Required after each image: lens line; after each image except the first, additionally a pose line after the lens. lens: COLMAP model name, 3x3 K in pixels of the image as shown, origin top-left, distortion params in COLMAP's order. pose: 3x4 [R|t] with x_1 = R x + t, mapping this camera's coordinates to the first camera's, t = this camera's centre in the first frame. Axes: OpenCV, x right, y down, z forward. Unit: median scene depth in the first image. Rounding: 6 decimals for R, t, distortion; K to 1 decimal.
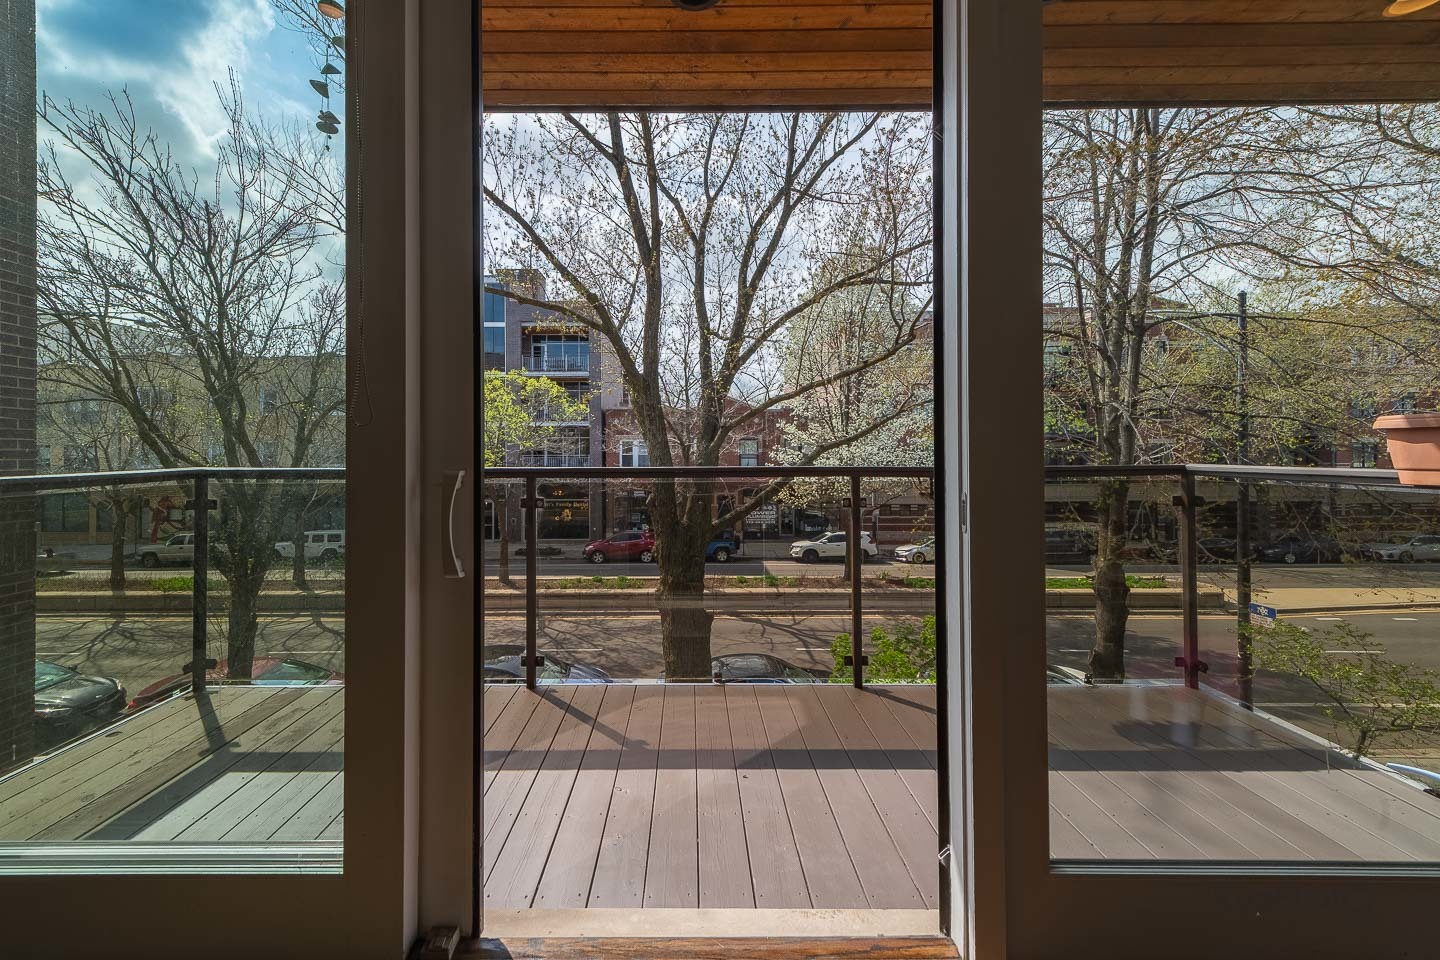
lens RADIAL K [[582.2, 0, 684.3], [0, 582.2, 448.2], [0, 0, 1]] dist [0.009702, -0.002965]
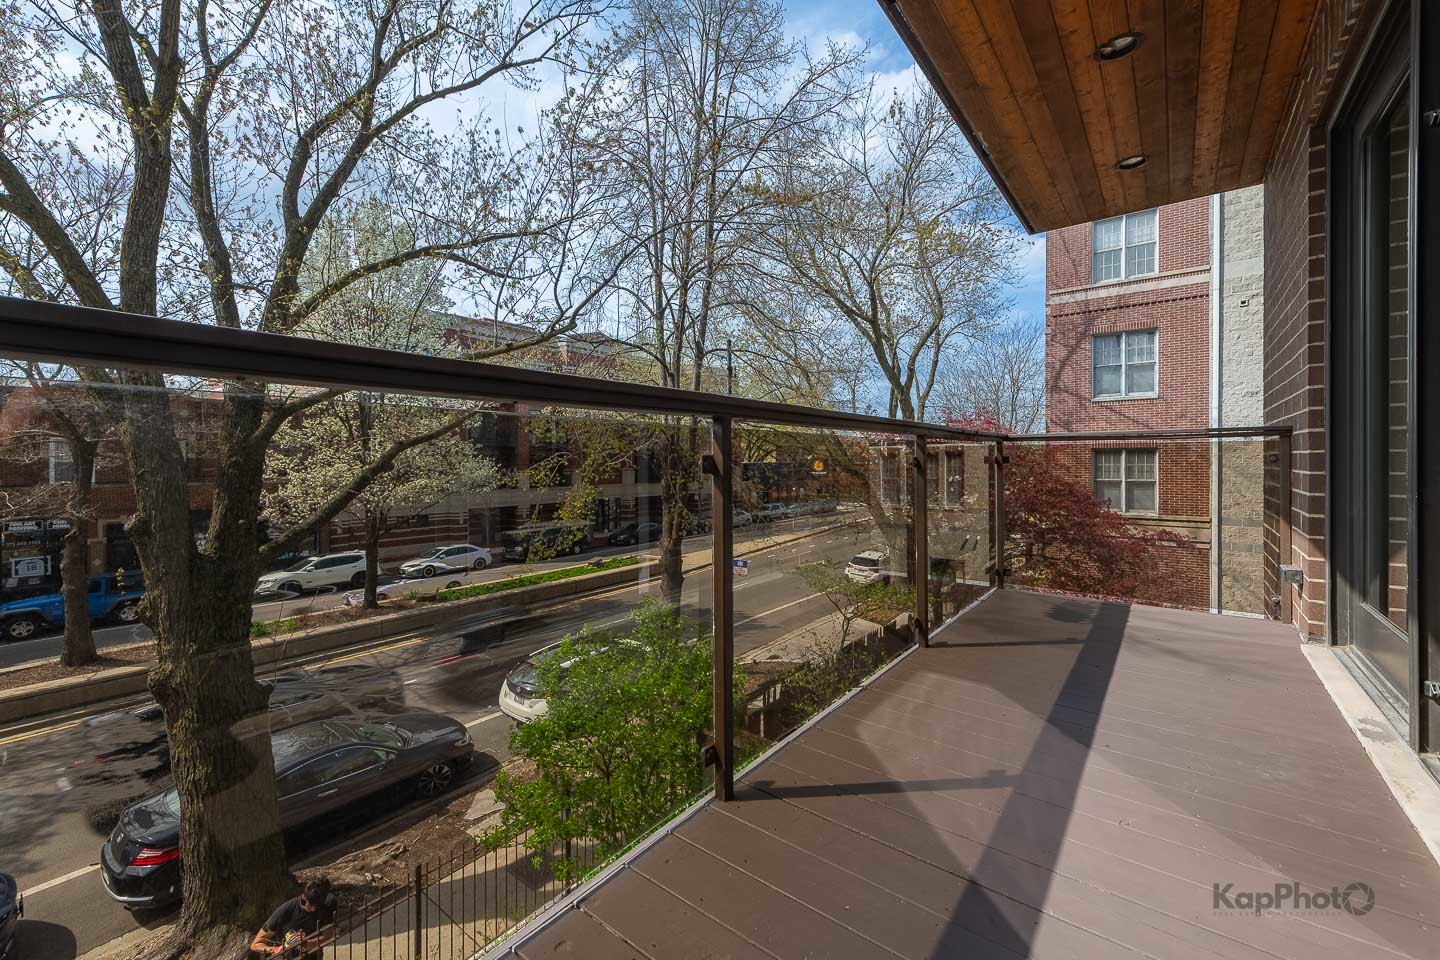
lens RADIAL K [[582.2, 0, 739.5], [0, 582.2, 450.5], [0, 0, 1]] dist [0.009702, -0.002965]
pose [[0.611200, 0.004854, 0.791461, -0.129056], [0.003803, 0.999952, -0.009069, 0.020338], [-0.791467, 0.008553, 0.611152, 0.129212]]
